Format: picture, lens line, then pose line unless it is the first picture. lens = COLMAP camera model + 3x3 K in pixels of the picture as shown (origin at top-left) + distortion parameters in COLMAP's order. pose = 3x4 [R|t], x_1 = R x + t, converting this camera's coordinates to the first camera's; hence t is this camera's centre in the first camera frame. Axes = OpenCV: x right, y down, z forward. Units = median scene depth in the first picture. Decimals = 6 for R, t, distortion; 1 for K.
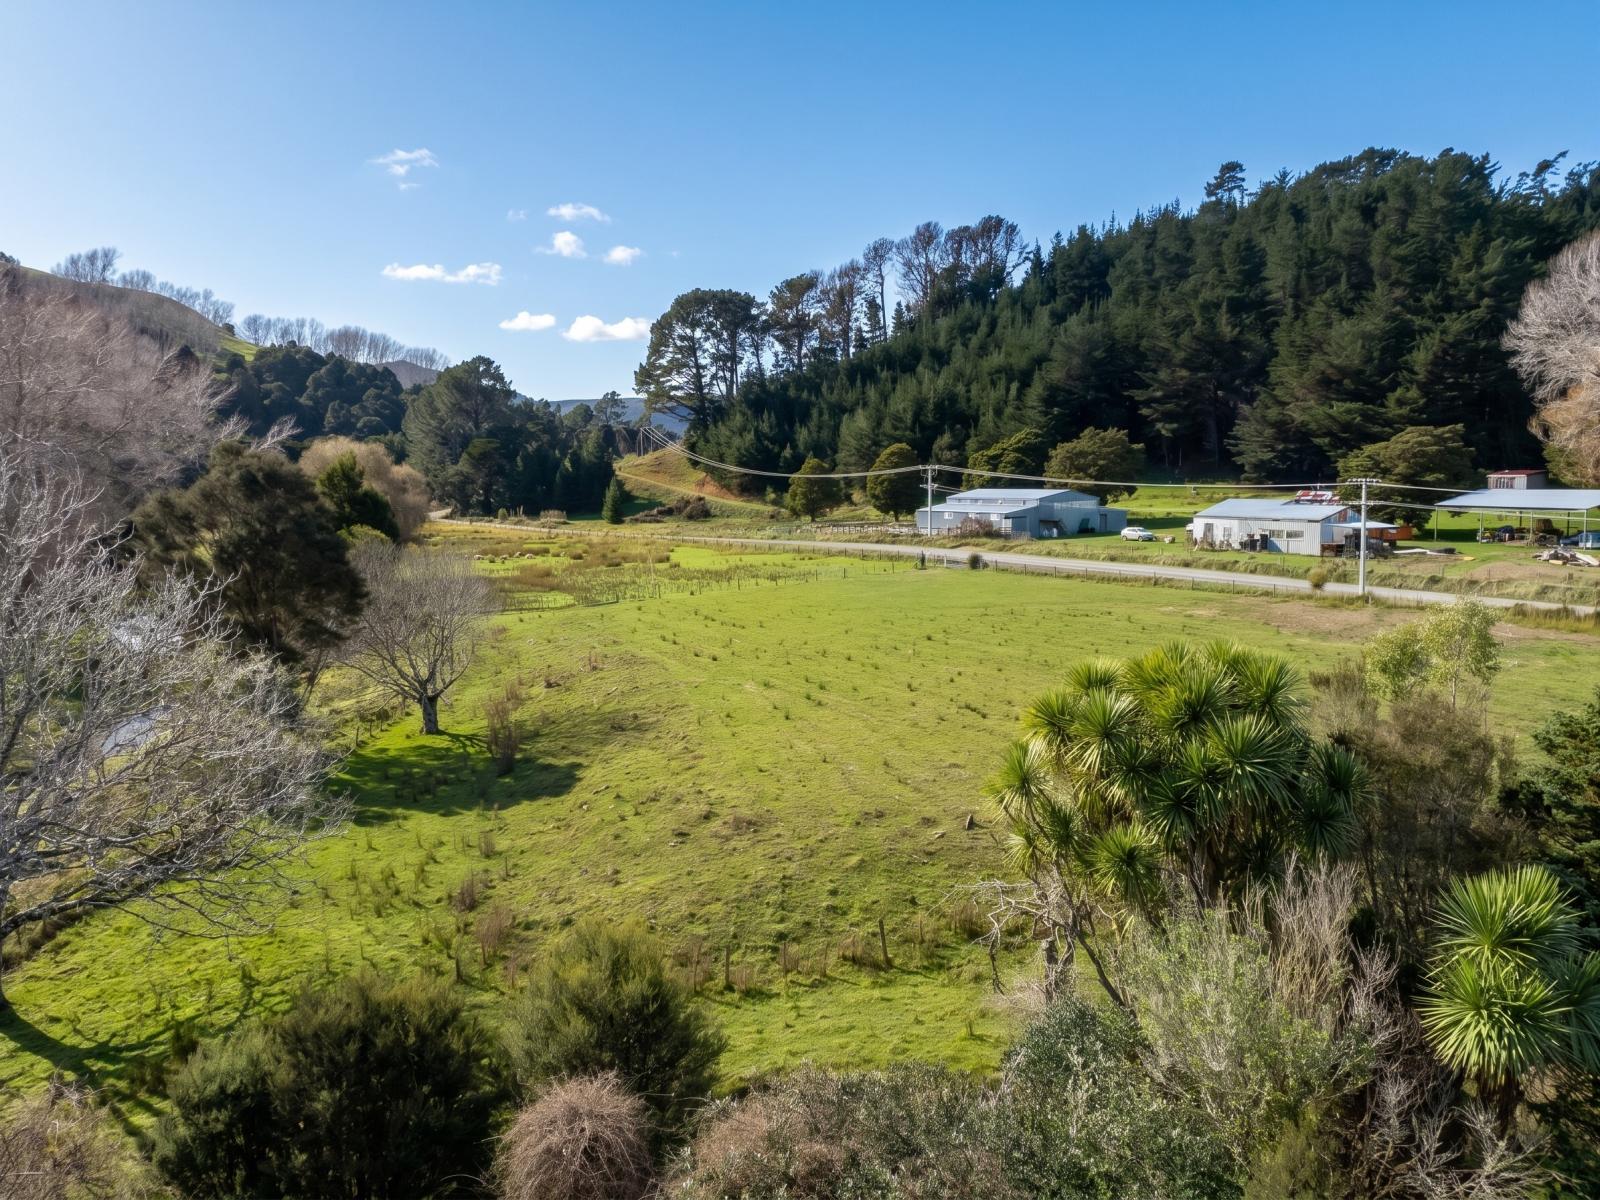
lens RADIAL K [[1329.8, 0, 800.0], [0, 1329.8, 600.0], [0, 0, 1]] dist [-0.031674, -0.003295]
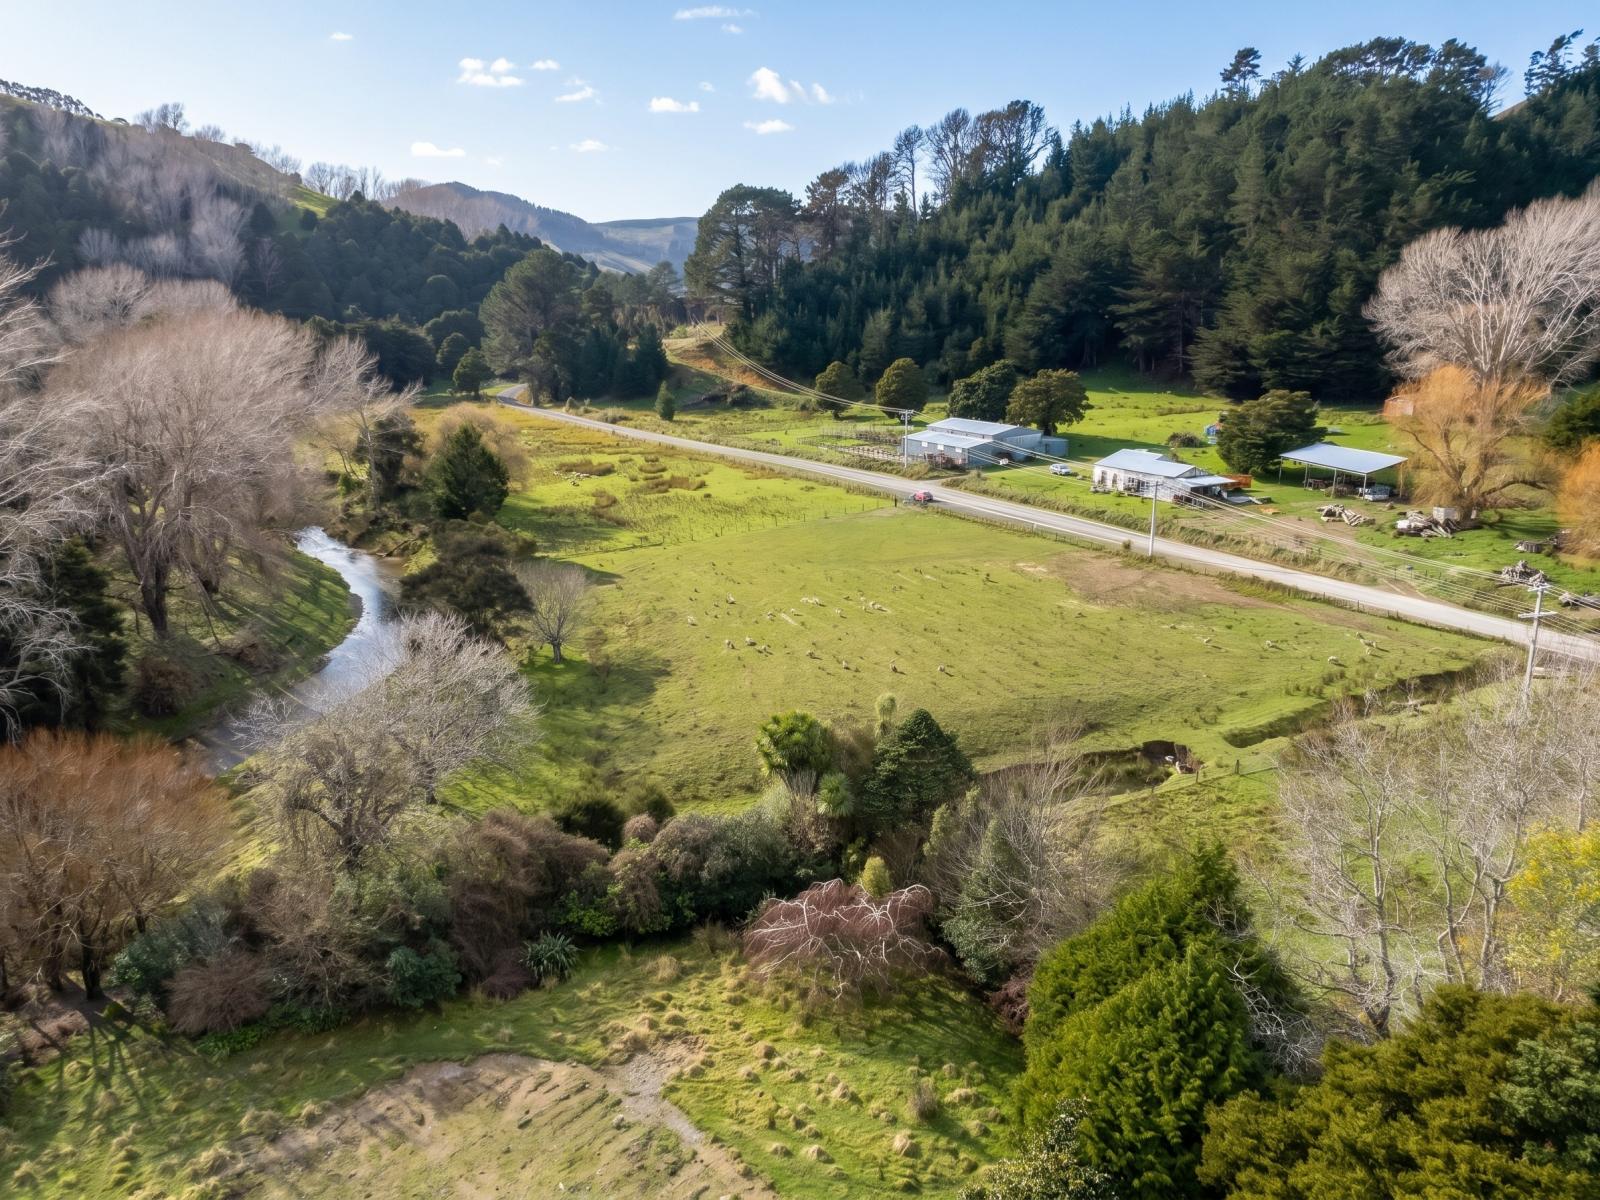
lens RADIAL K [[1329.8, 0, 800.0], [0, 1329.8, 600.0], [0, 0, 1]] dist [-0.031674, -0.003295]
pose [[0.999088, 0.008076, -0.041928, 0.019831], [-0.002564, 0.991523, 0.129905, -0.034083], [0.042621, -0.129679, 0.990640, -0.119420]]
